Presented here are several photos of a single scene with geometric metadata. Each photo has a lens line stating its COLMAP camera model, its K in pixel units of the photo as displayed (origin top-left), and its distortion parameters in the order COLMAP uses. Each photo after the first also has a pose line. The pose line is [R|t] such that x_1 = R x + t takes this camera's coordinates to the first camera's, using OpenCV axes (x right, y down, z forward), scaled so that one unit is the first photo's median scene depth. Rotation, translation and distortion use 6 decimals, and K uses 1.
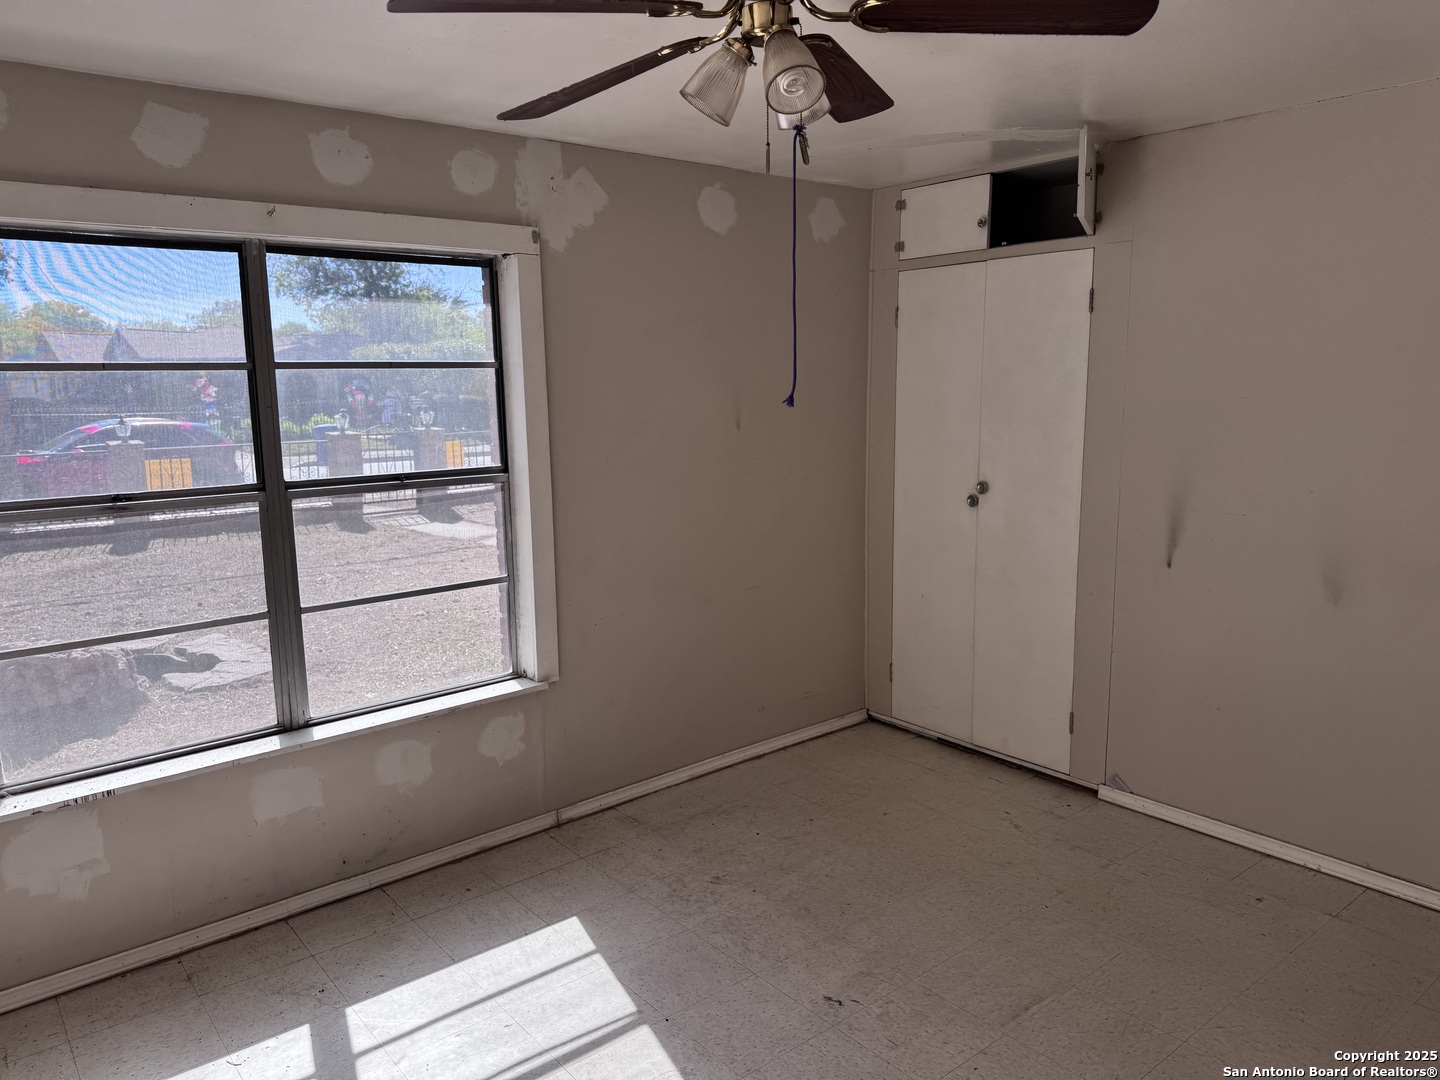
lens RADIAL K [[1013.8, 0, 723.9], [0, 1013.8, 547.3], [0, 0, 1]] dist [0.112368, -0.186738]
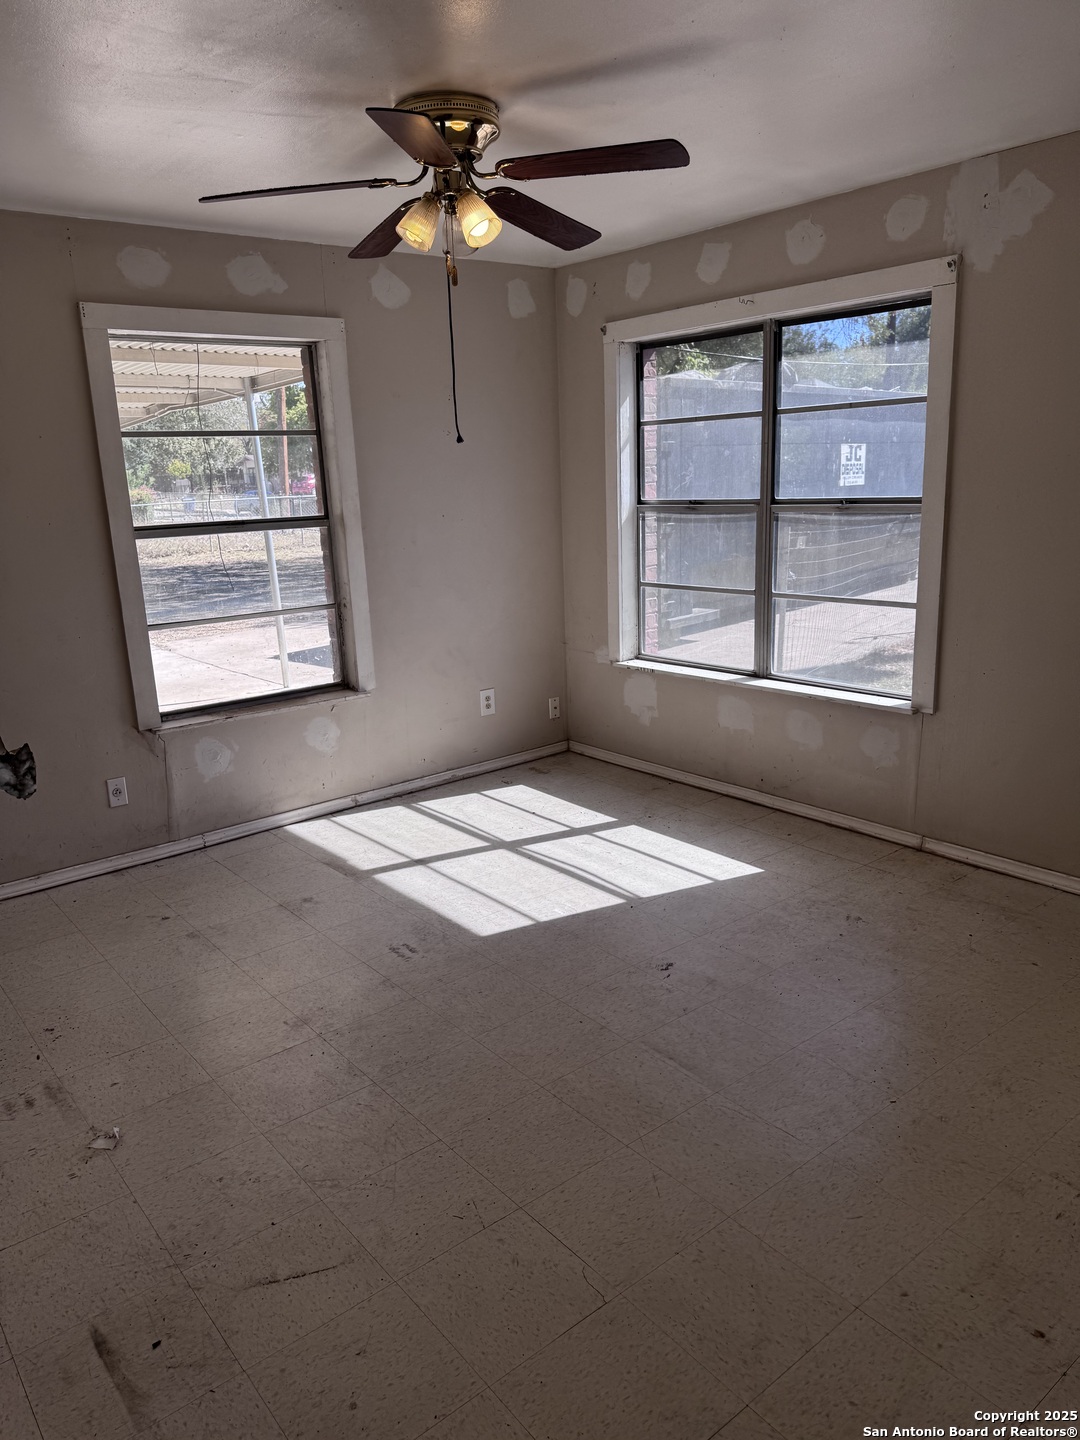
lens RADIAL K [[1011.0, 0, 513.1], [0, 1011.0, 710.9], [0, 0, 1]] dist [0.154038, -0.155287]
pose [[-0.015826, 0.255064, -0.966795, 0.938421], [-0.128744, 0.958347, 0.254943, -0.091728], [0.991552, 0.128504, 0.017671, 0.619953]]
